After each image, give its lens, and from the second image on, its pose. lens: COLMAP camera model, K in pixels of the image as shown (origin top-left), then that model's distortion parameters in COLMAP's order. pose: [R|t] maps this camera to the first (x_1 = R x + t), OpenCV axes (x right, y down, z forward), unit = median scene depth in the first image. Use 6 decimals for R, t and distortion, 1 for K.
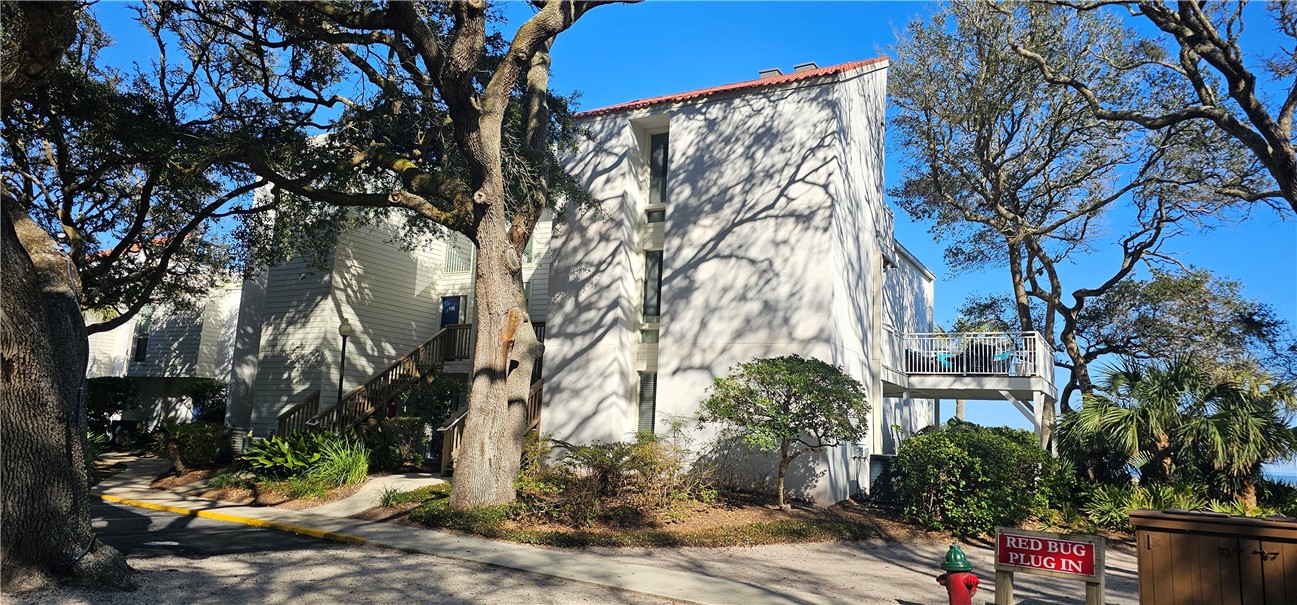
lens RADIAL K [[873.5, 0, 650.3], [0, 873.5, 314.1], [0, 0, 1]] dist [0.080346, -0.079255]
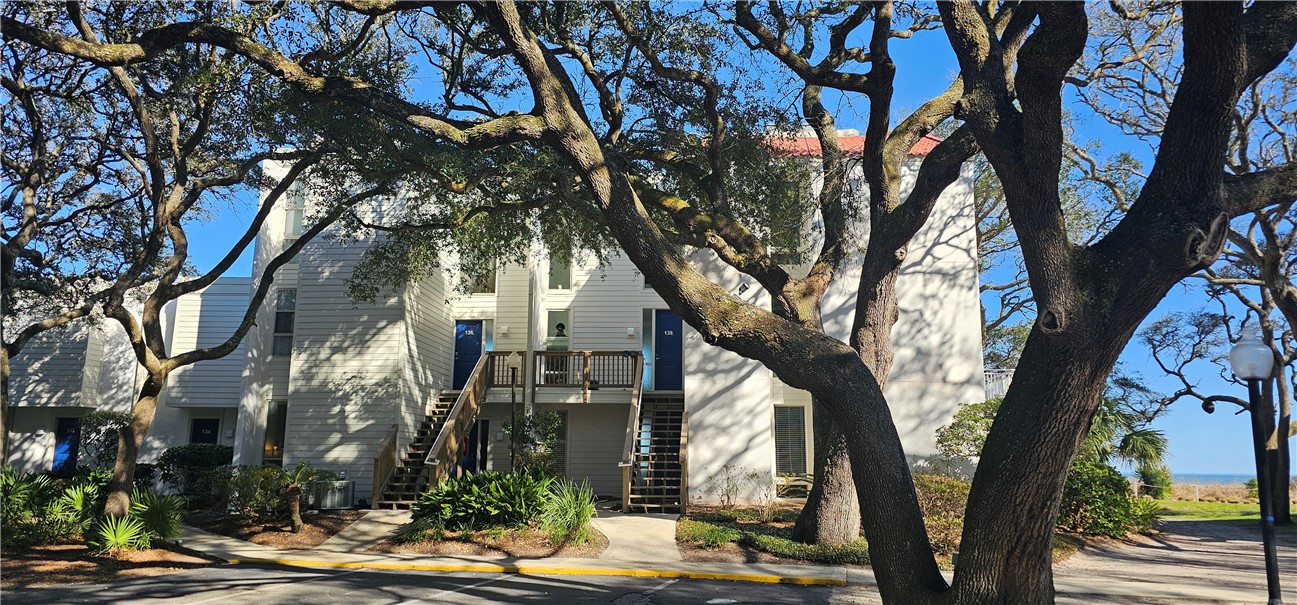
lens RADIAL K [[873.5, 0, 643.7], [0, 873.5, 295.5], [0, 0, 1]] dist [0.080346, -0.079255]
pose [[0.908276, 0.050475, 0.415315, -0.653594], [-0.036017, 0.998444, -0.042579, -0.021243], [-0.416818, 0.023715, 0.908681, 0.121077]]
